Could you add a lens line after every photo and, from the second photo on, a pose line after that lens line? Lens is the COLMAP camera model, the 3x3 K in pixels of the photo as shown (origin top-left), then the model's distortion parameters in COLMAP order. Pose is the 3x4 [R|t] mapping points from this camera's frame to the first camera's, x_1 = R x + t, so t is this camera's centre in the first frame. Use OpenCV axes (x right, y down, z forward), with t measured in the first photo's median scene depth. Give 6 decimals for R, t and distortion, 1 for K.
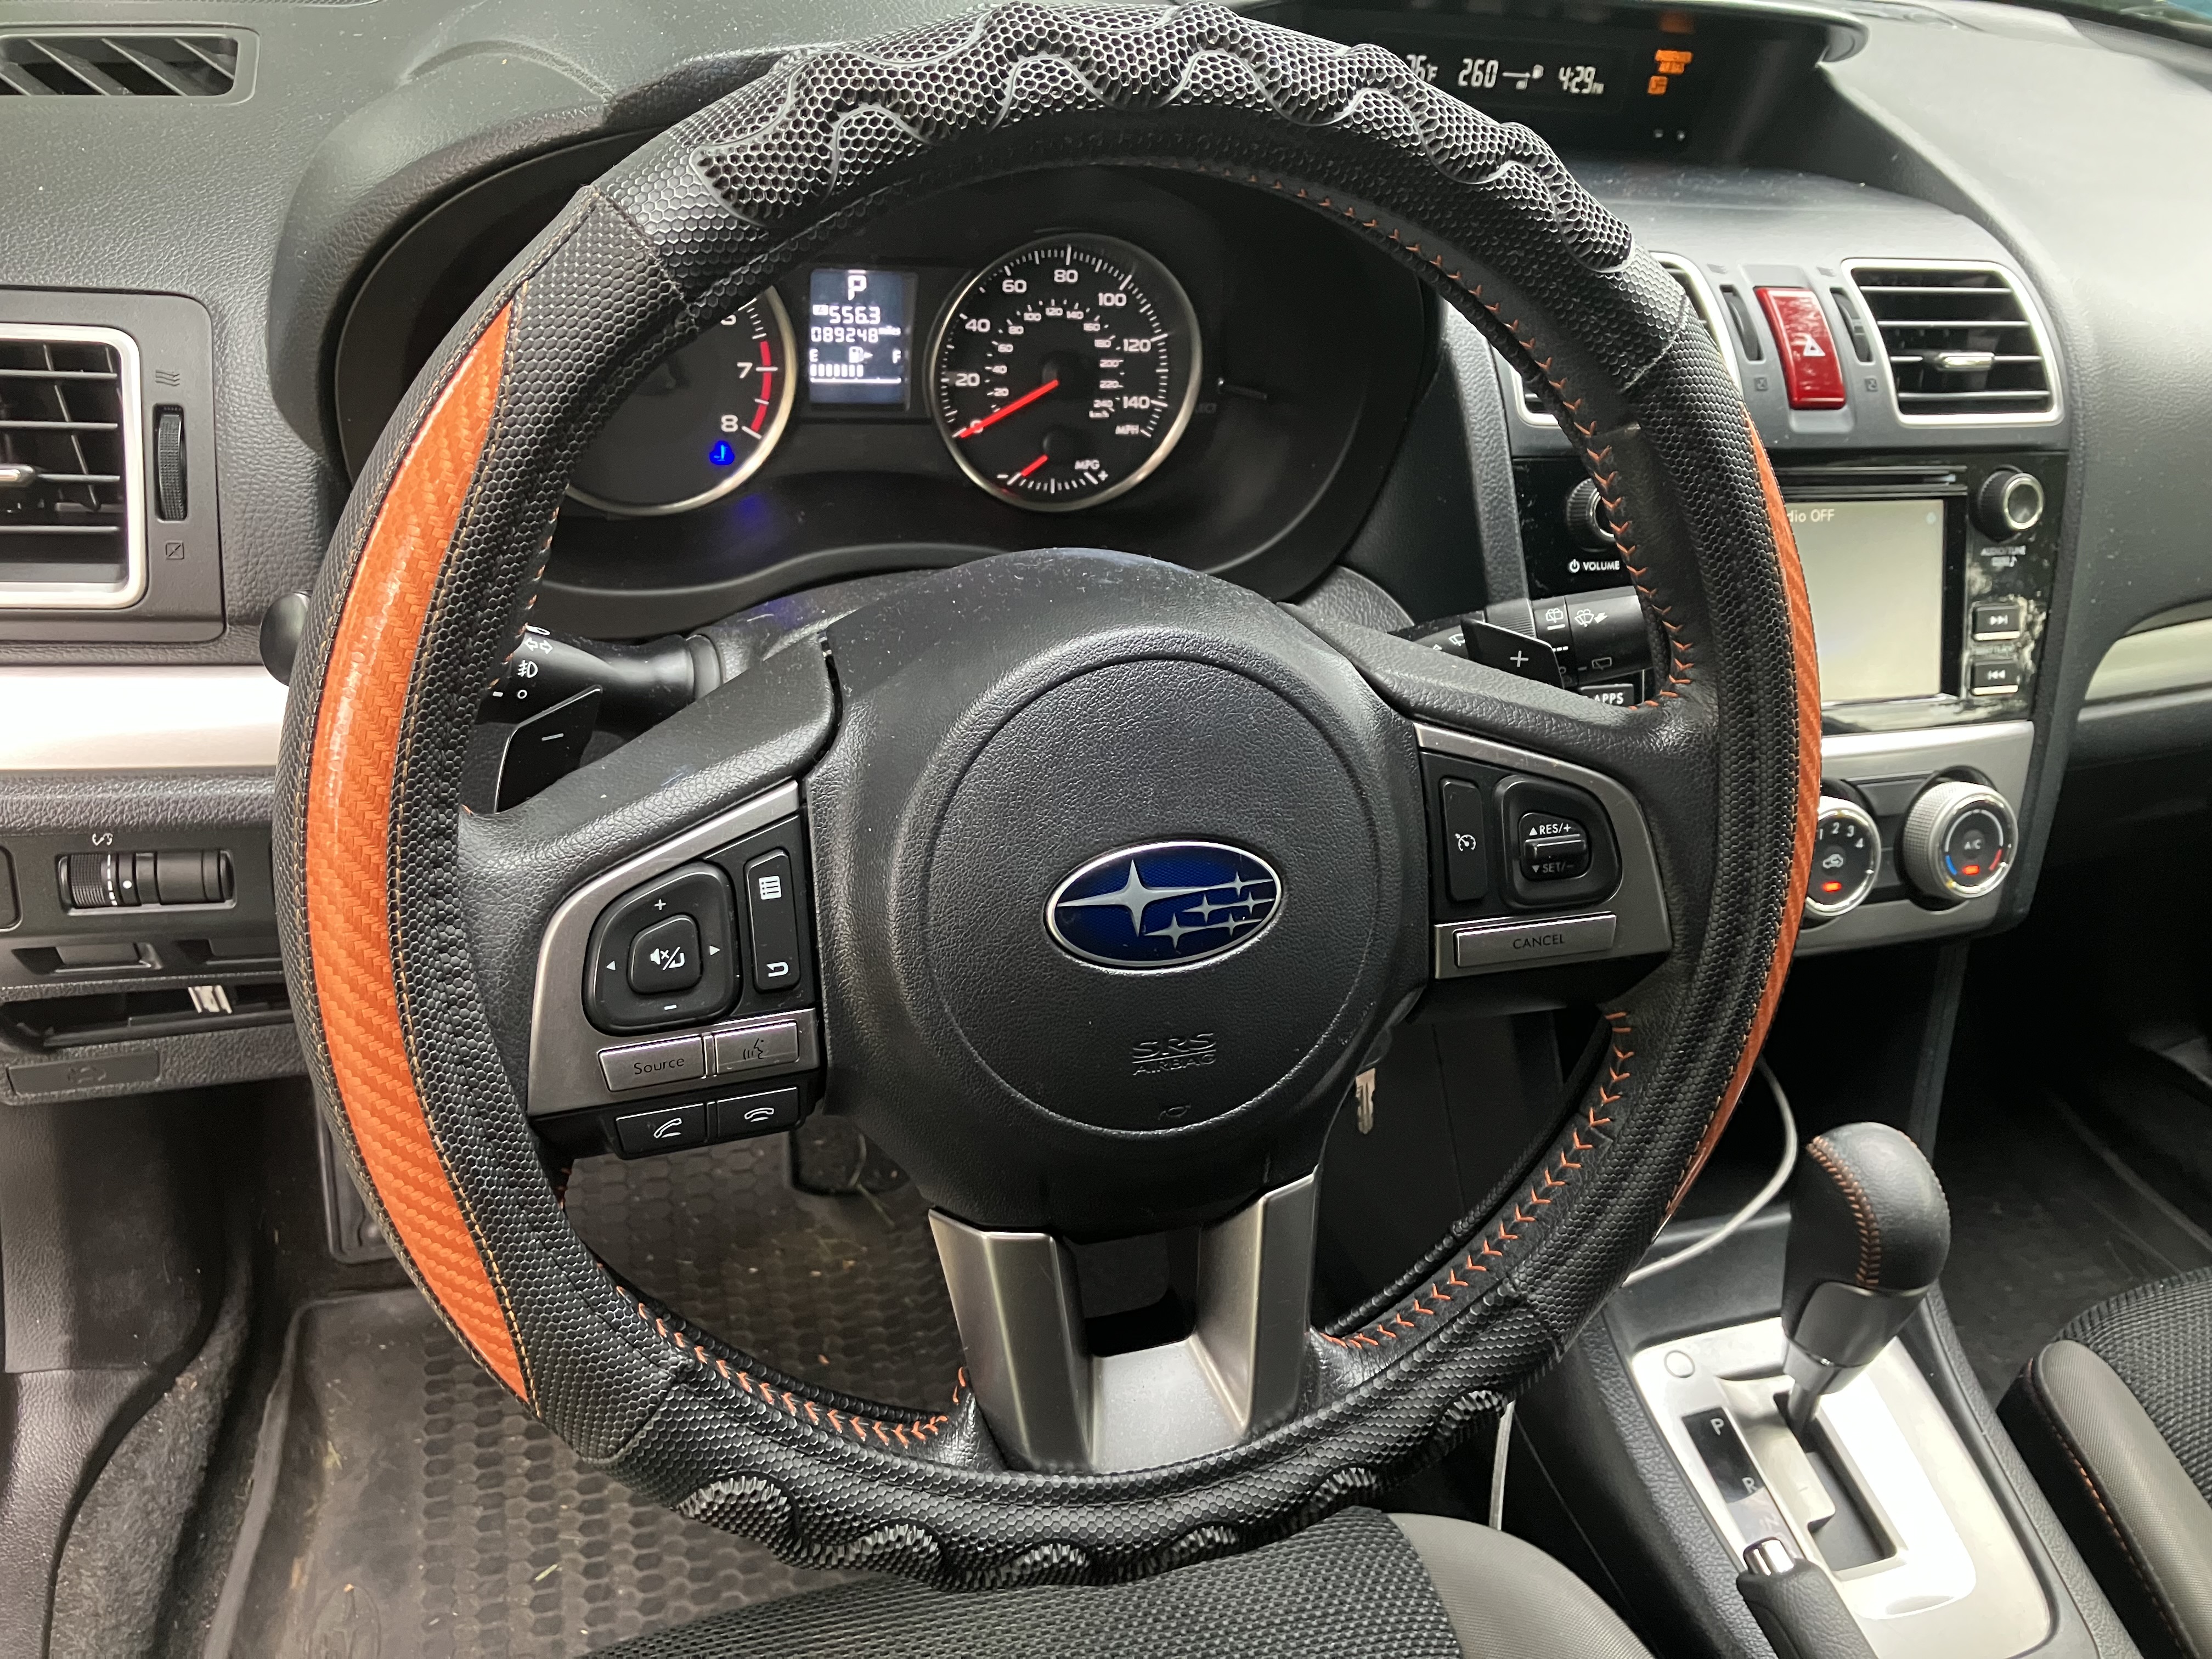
lens RADIAL K [[1775.4, 0, 1110.3], [0, 1775.4, 819.6], [0, 0, 1]] dist [0.010103, 0.006324]
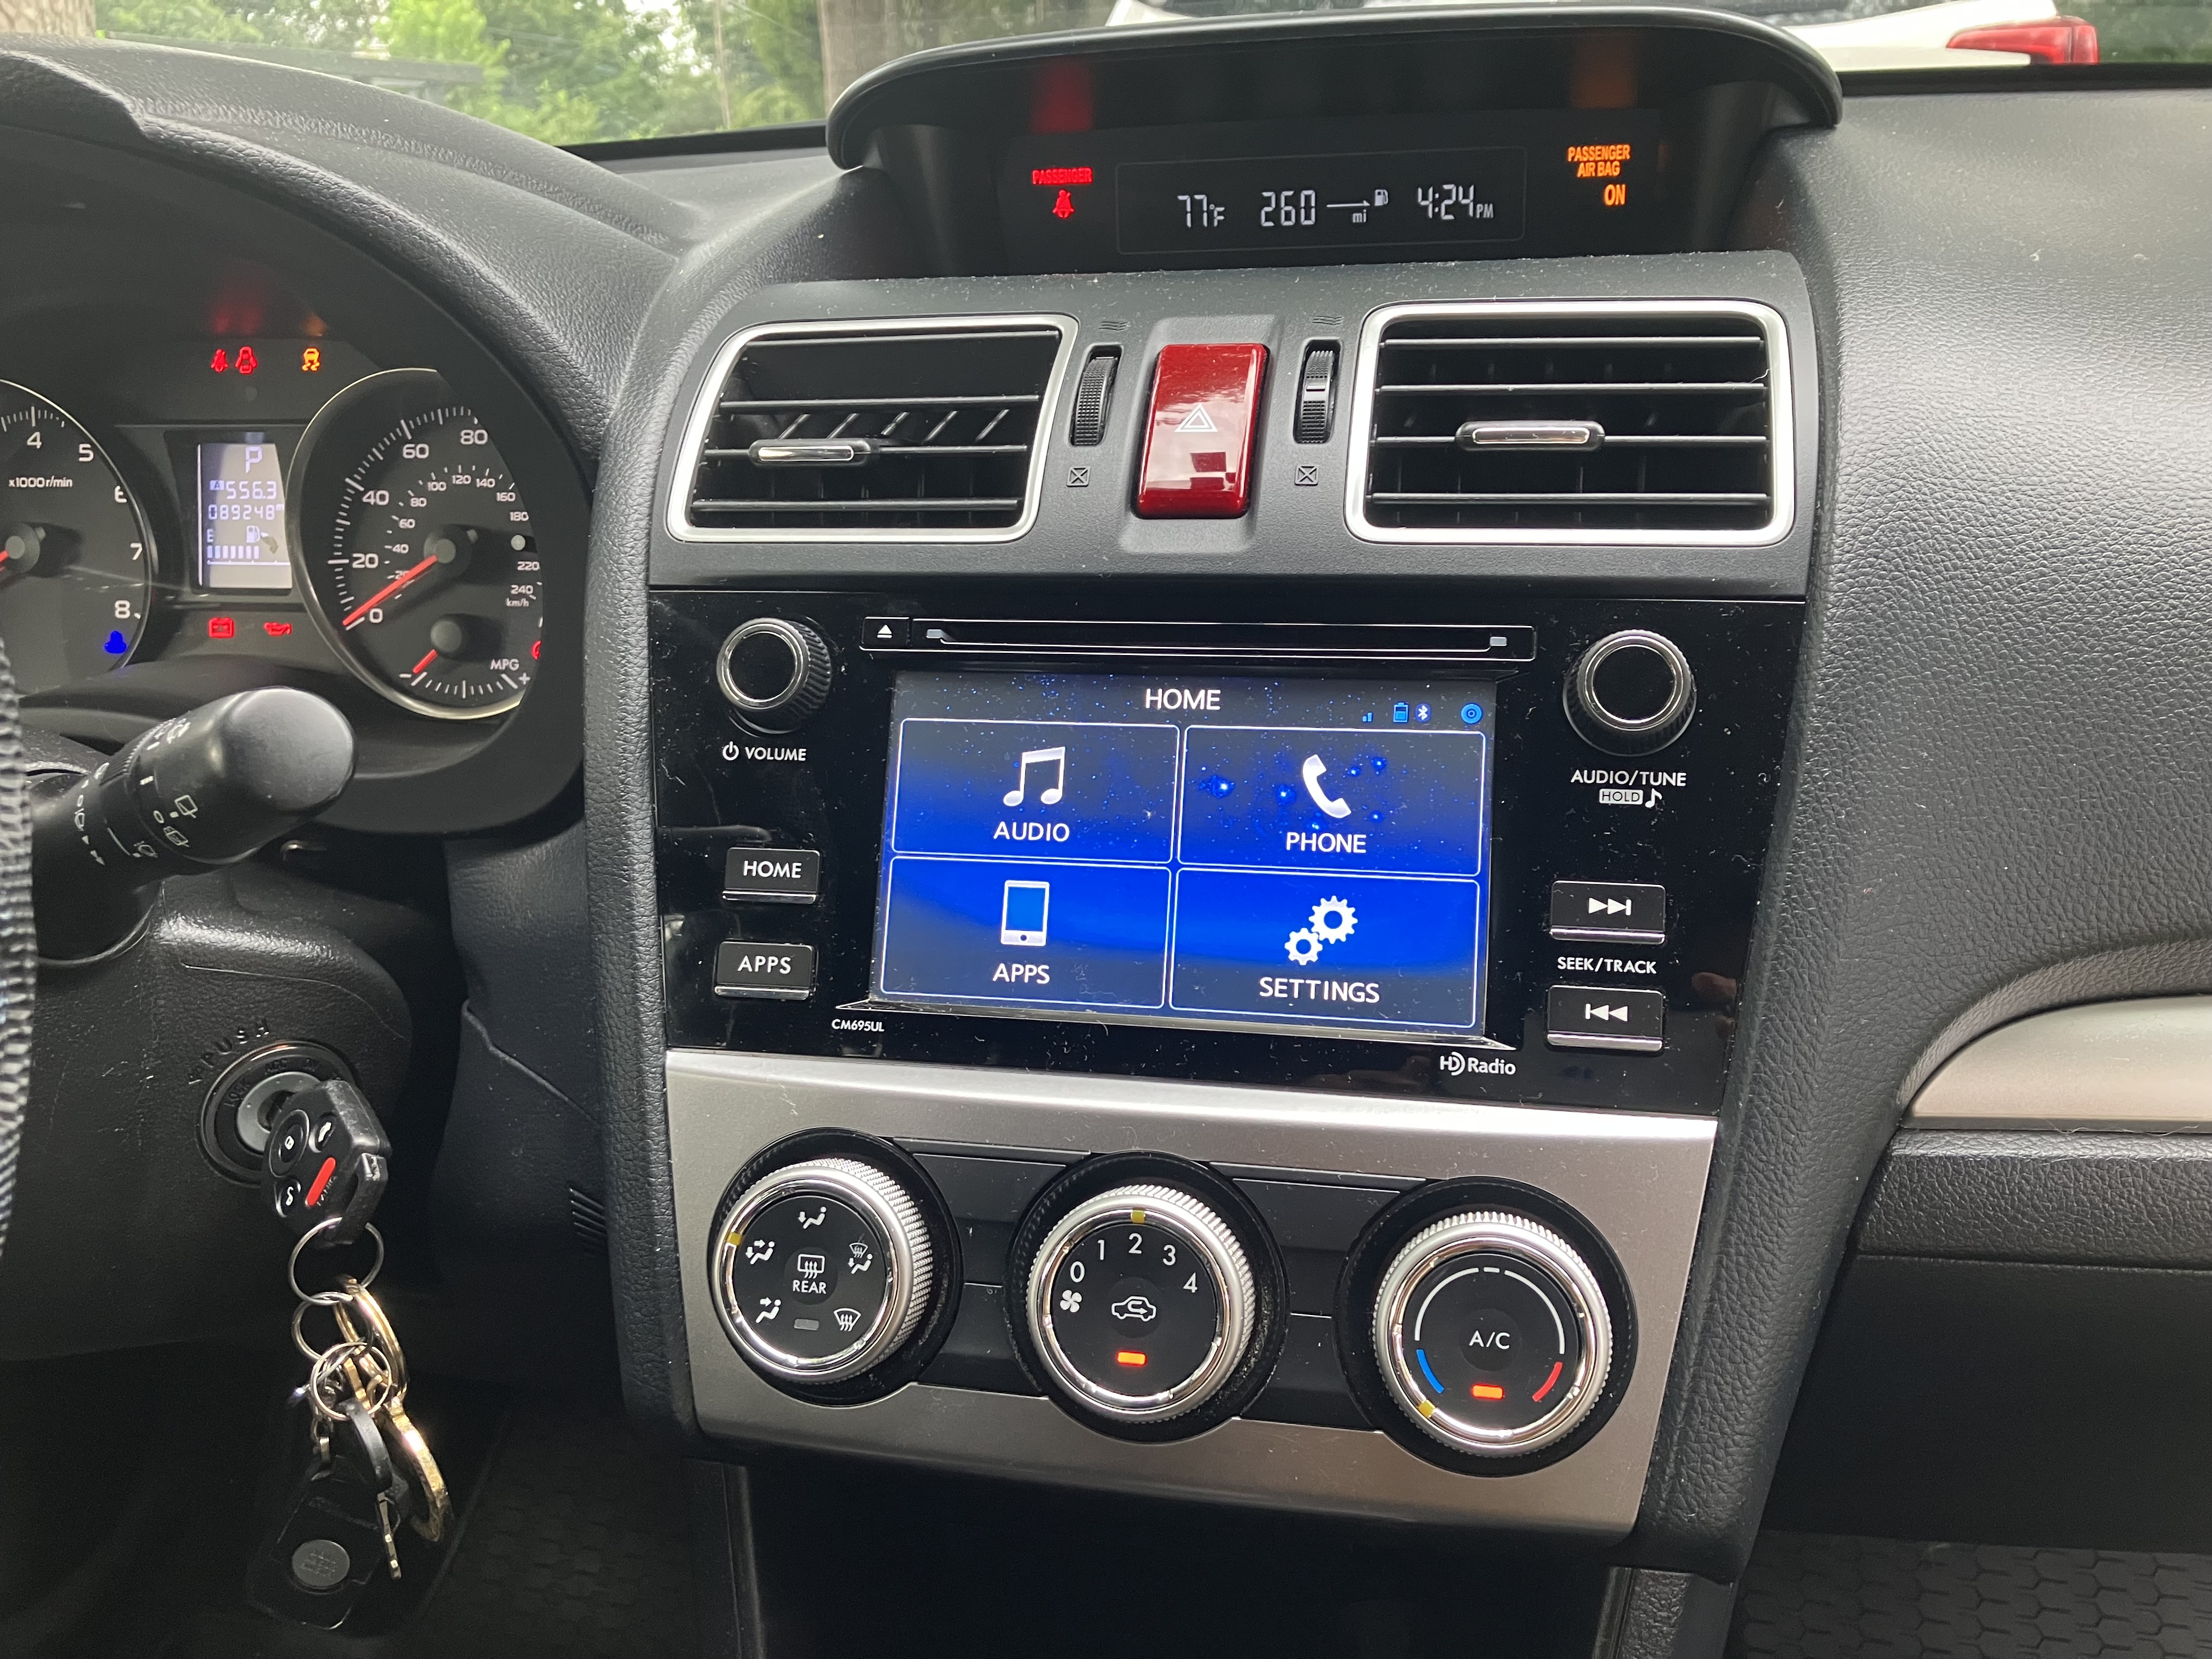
lens RADIAL K [[1772.9, 0, 1104.7], [0, 1772.9, 863.9], [0, 0, 1]] dist [0.002423, -0.050143]
pose [[0.851350, 0.035238, -0.523413, 0.661505], [-0.156385, 0.969425, -0.189101, -0.003941], [0.500746, 0.242845, 0.830831, 0.510808]]
